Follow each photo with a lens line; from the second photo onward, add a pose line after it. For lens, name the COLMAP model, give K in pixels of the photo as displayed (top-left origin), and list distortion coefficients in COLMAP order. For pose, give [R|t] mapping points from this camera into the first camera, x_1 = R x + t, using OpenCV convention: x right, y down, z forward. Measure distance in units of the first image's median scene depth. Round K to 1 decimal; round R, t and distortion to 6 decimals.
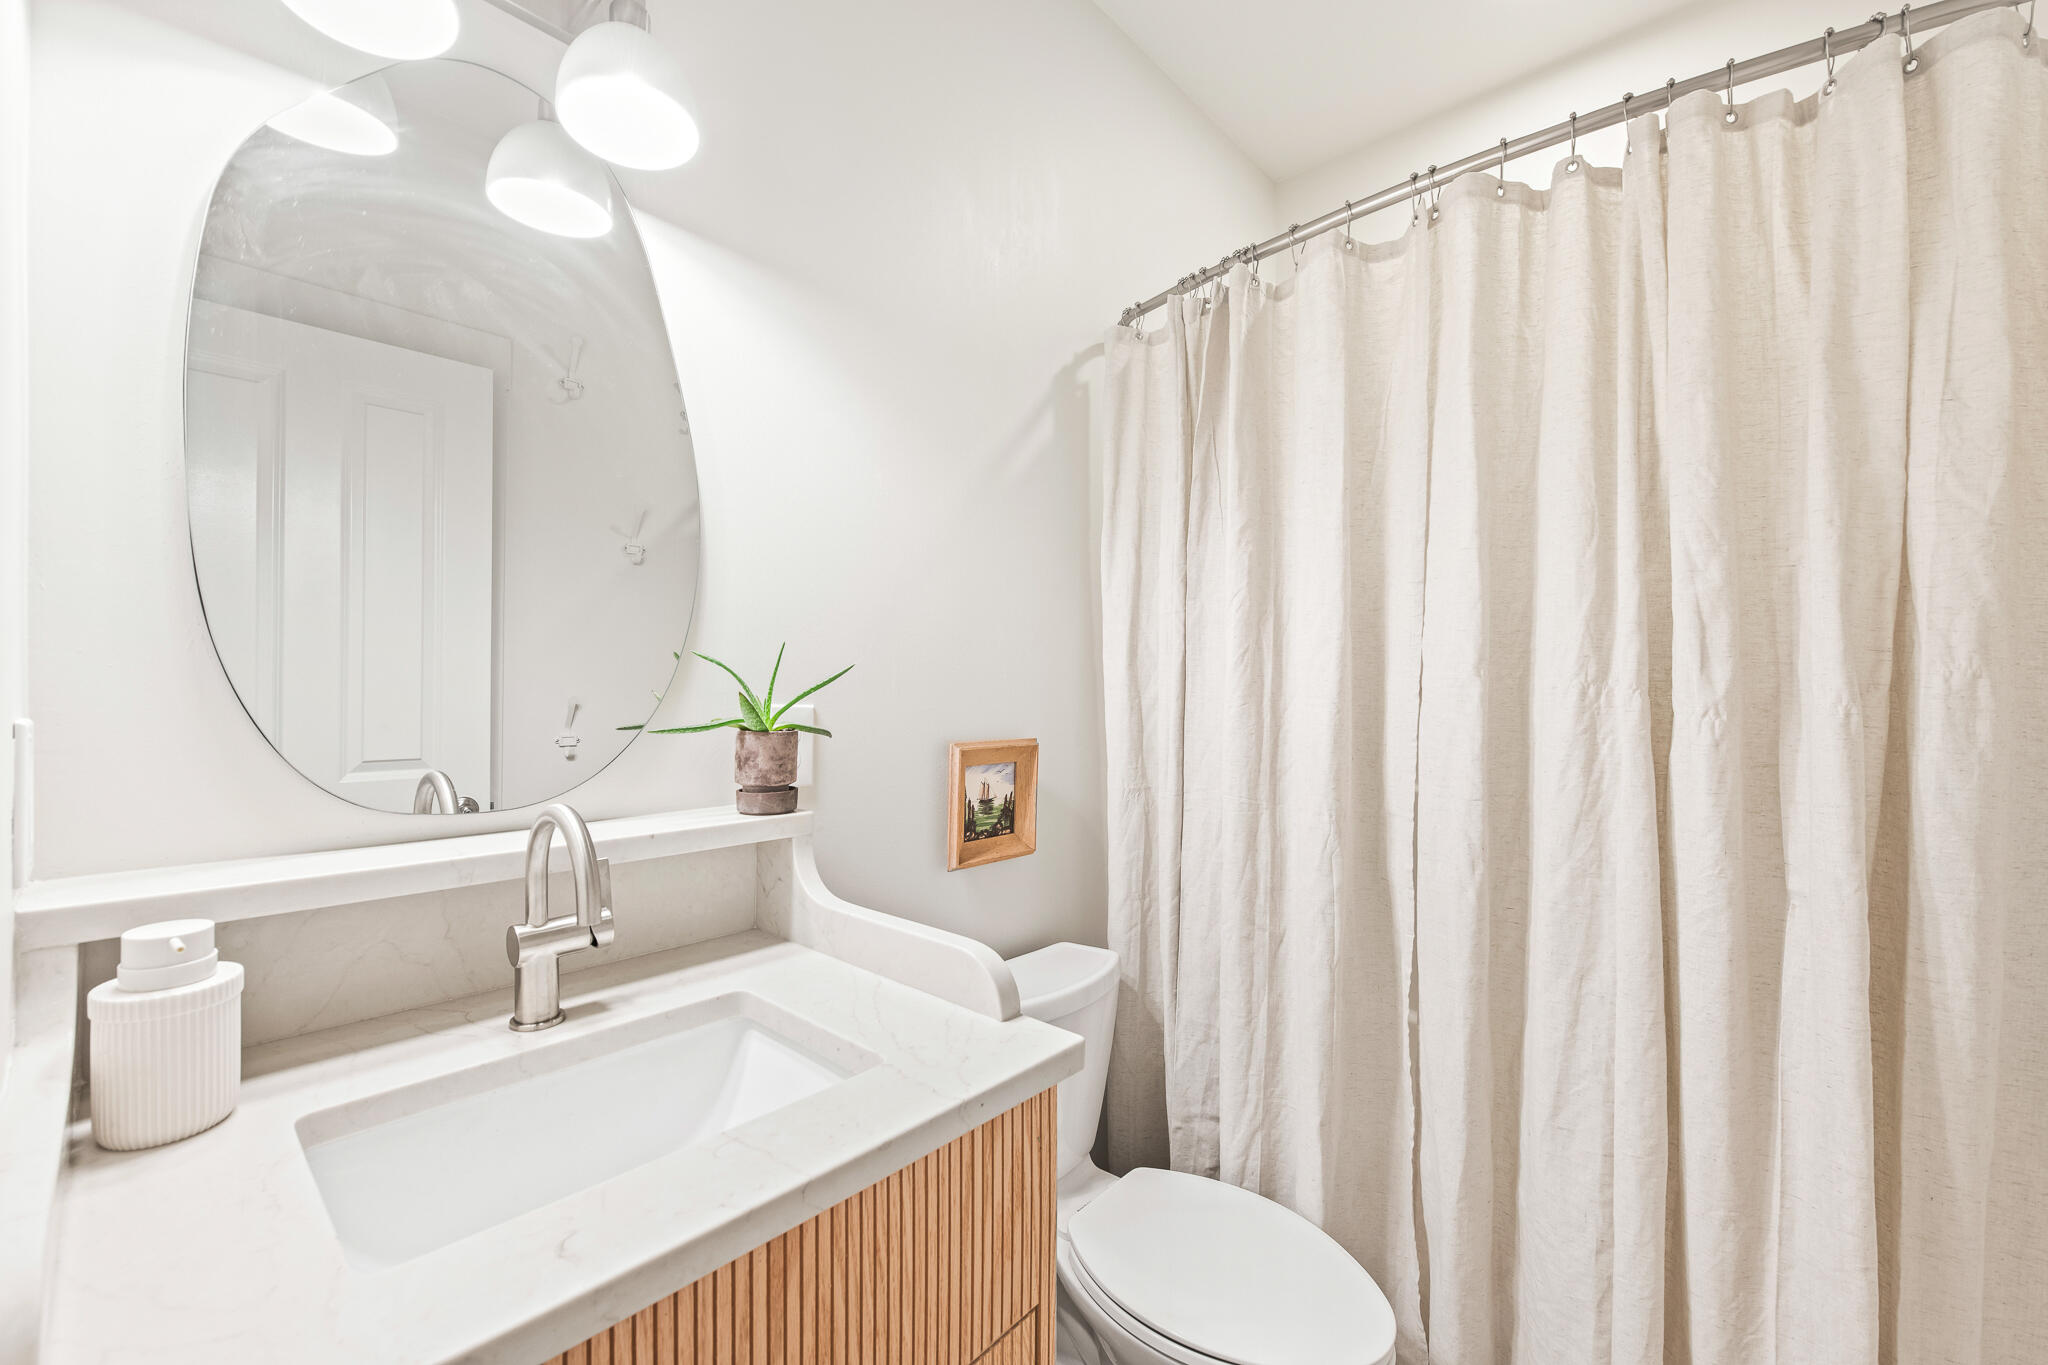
lens RADIAL K [[862.2, 0, 1017.9], [0, 862.2, 681.1], [0, 0, 1]] dist [0.004053, -0.002450]
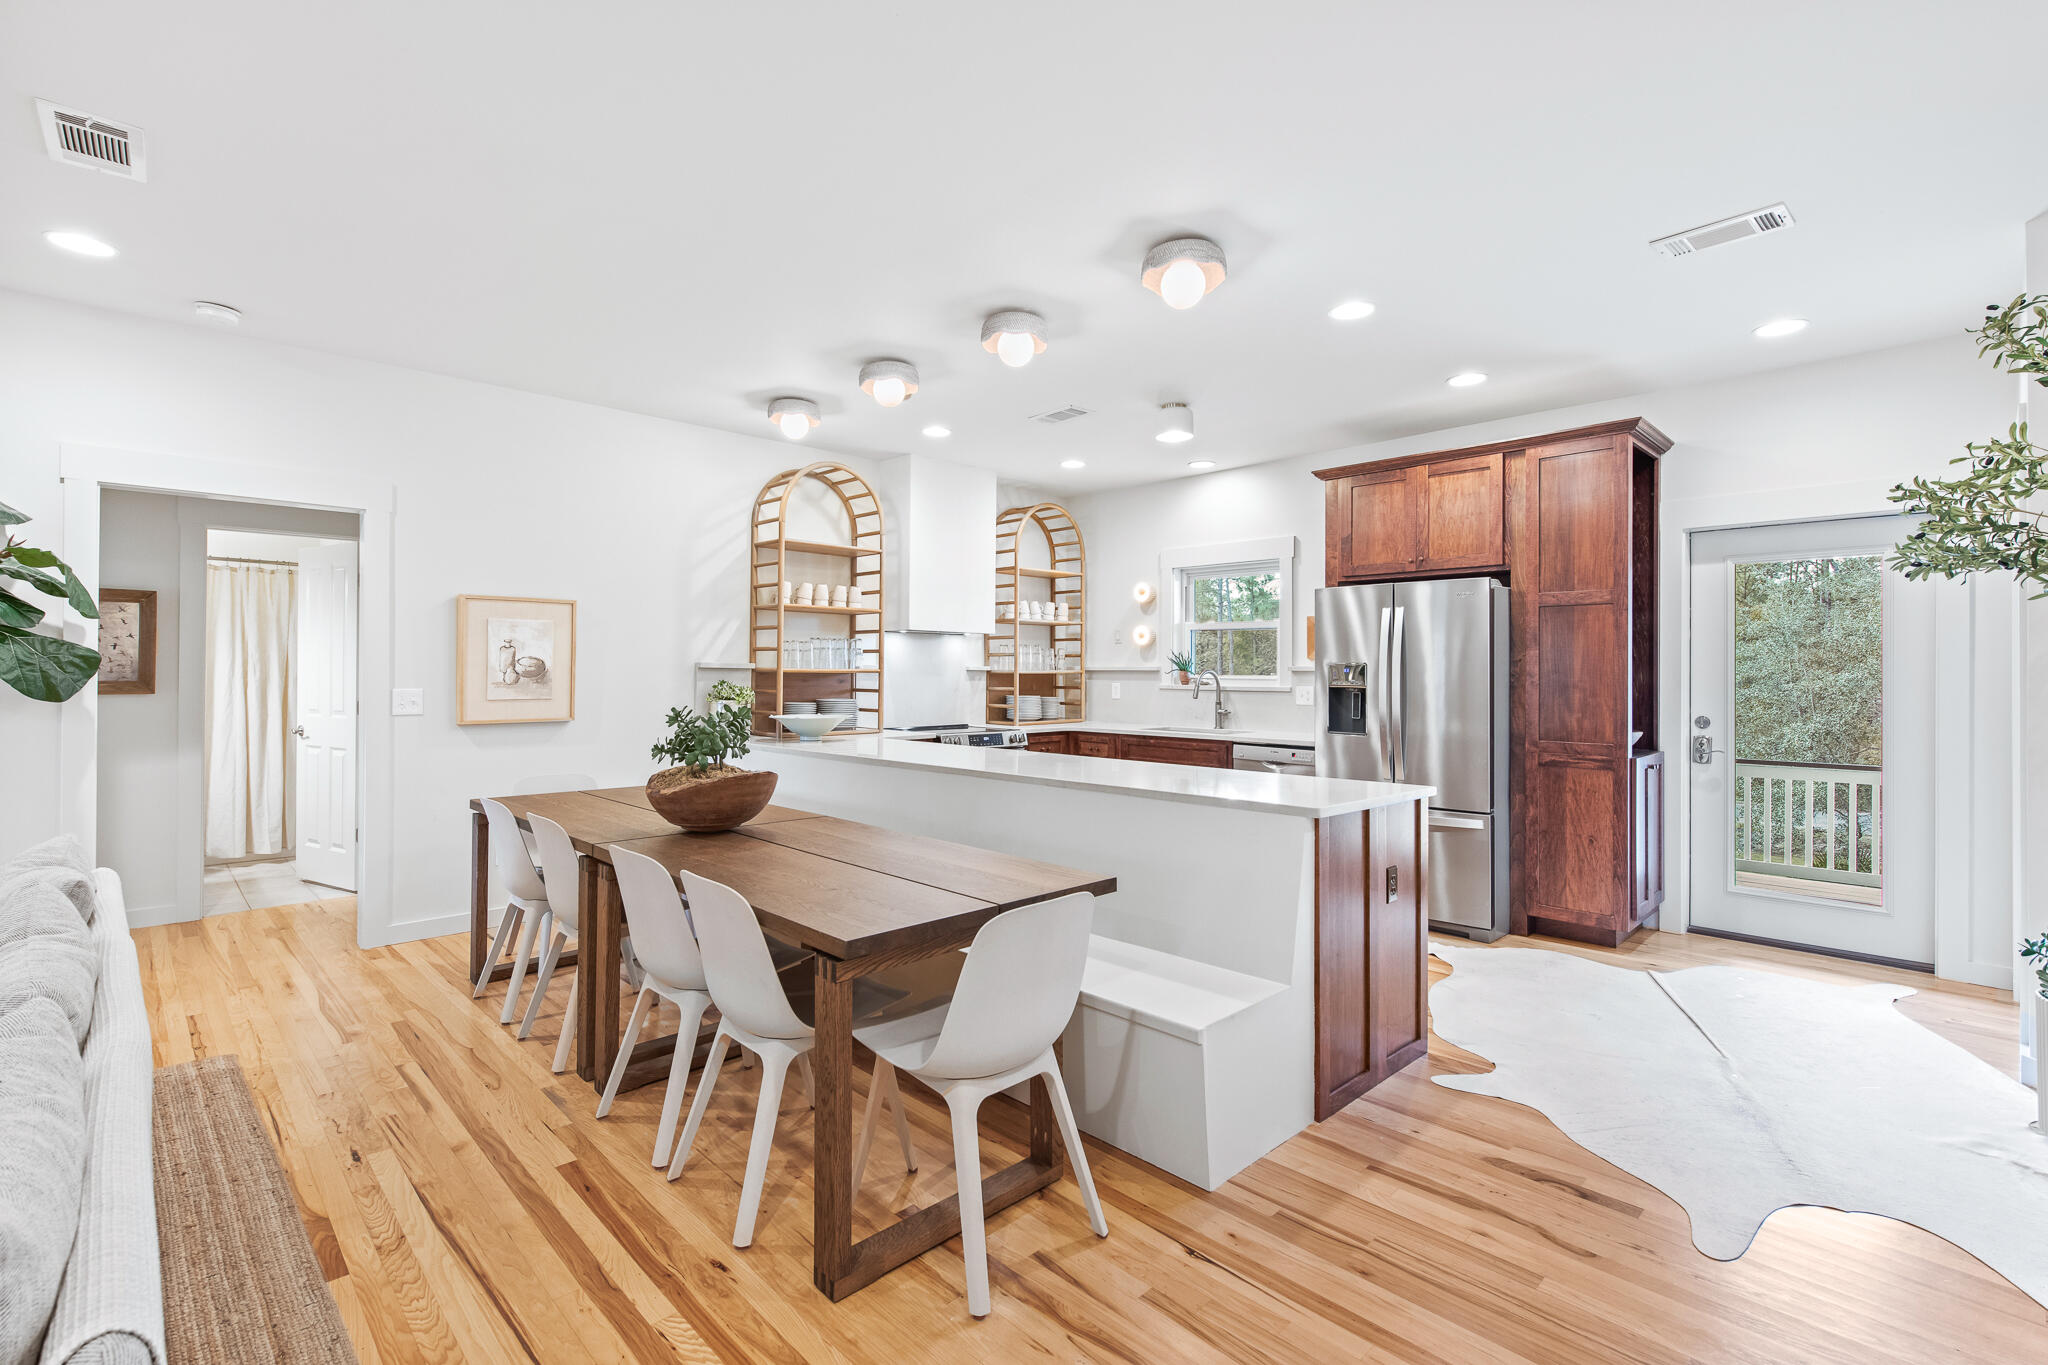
lens RADIAL K [[906.0, 0, 1015.0], [0, 906.0, 673.4], [0, 0, 1]] dist [0.008018, -0.002601]
pose [[0.057051, 0.001799, 0.998370, -4.550314], [-0.016010, 0.999871, -0.000887, -0.091191], [-0.998243, -0.015933, 0.057073, -4.011650]]
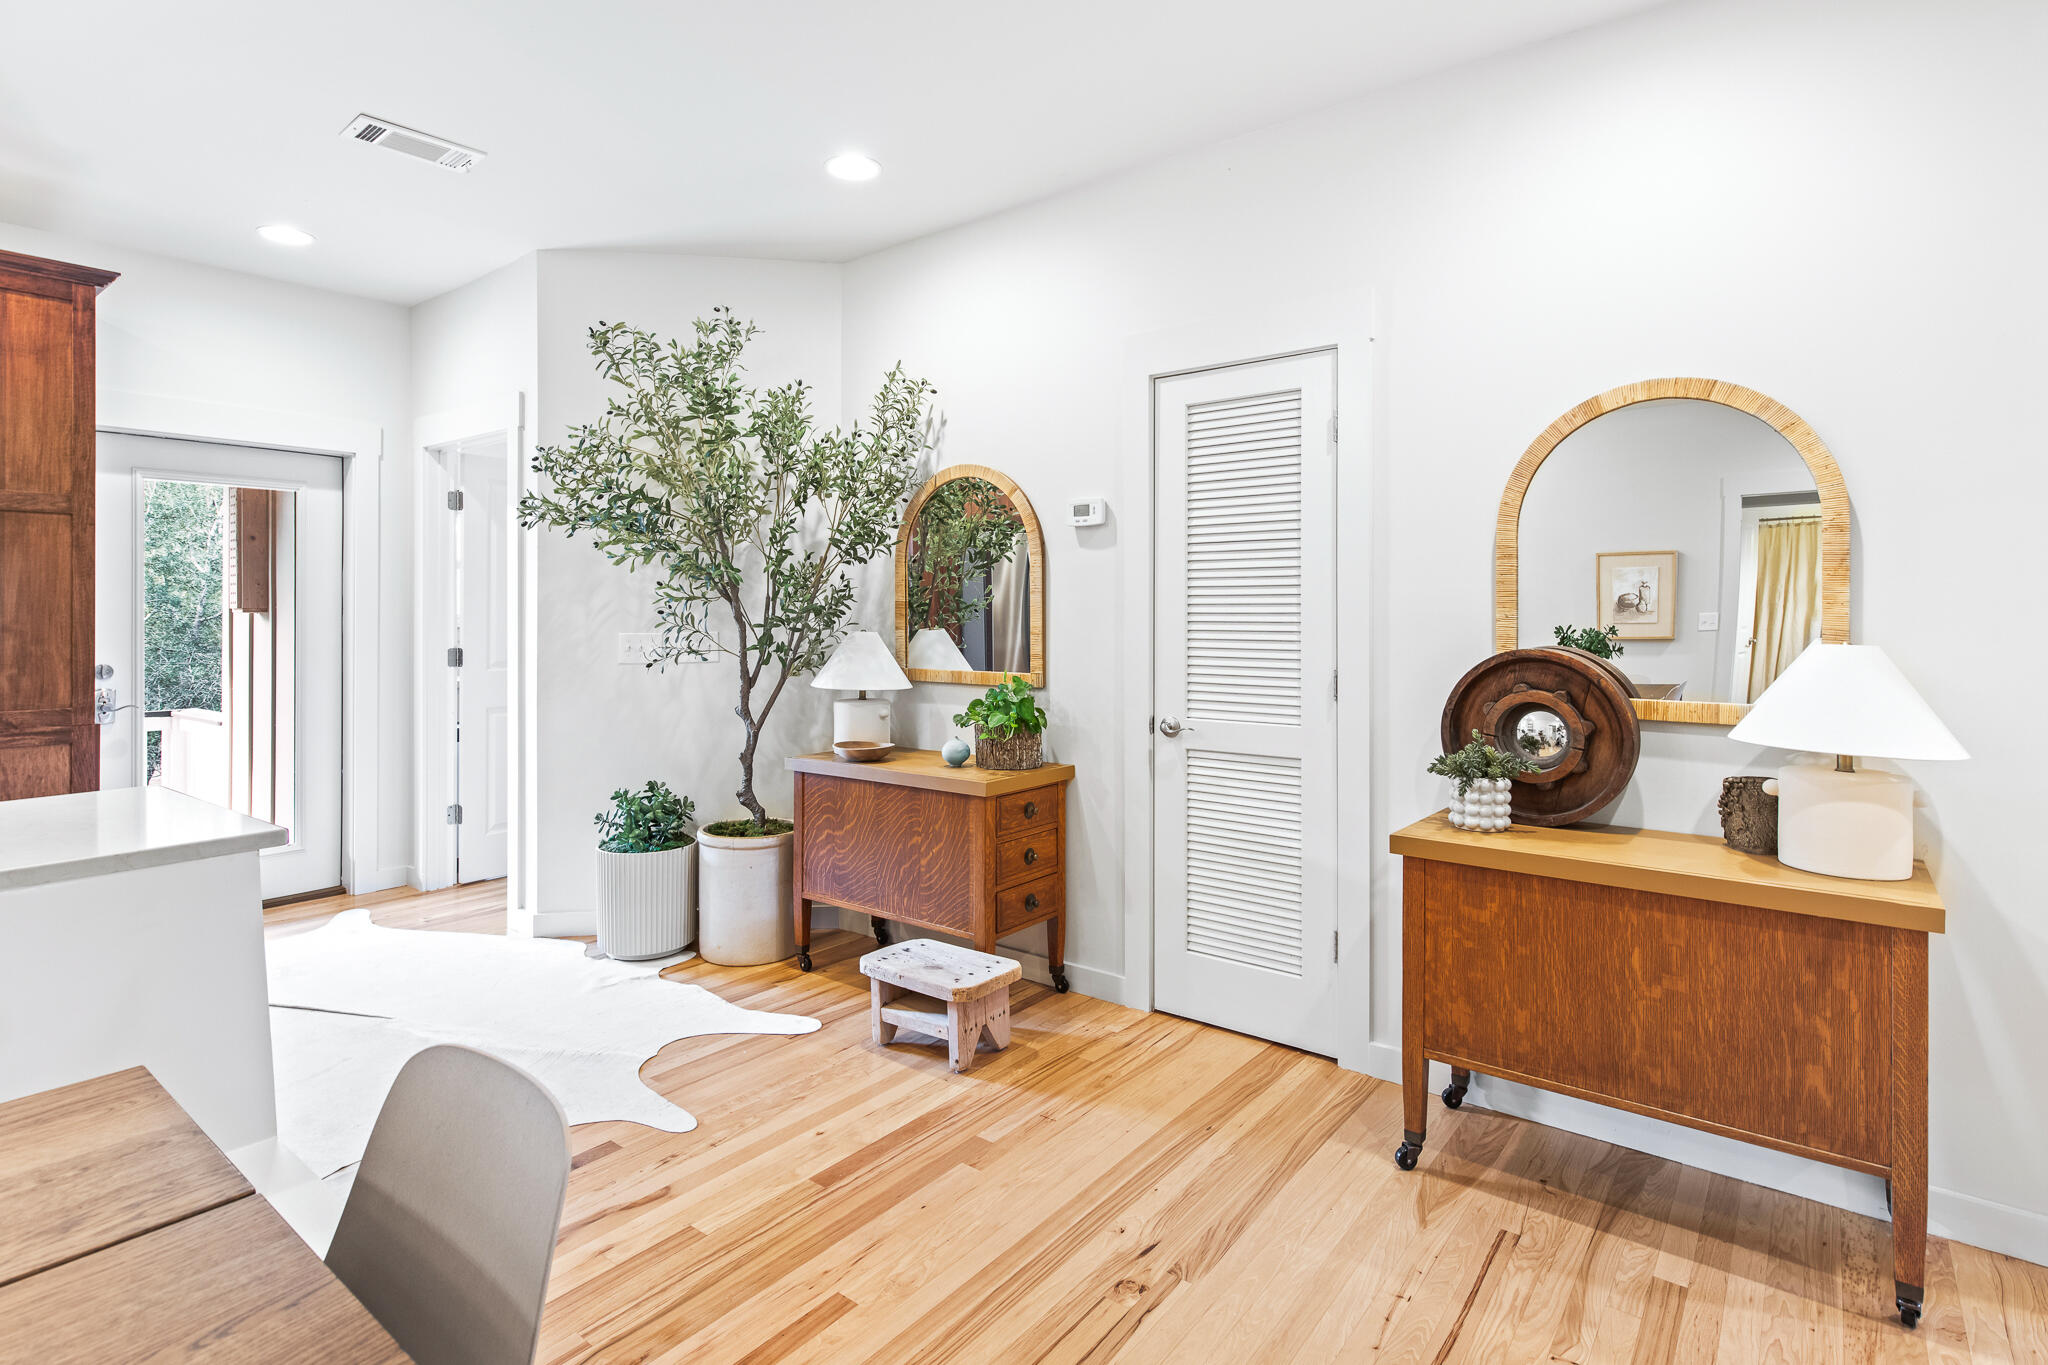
lens RADIAL K [[1019.9, 0, 1006.0], [0, 1019.9, 608.6], [0, 0, 1]] dist [0.003314, -0.000616]
pose [[-0.998169, 0.003779, -0.060367, -3.203441], [0.004762, 0.999858, -0.016139, -0.075208], [0.060298, -0.016397, -0.998046, -2.974259]]
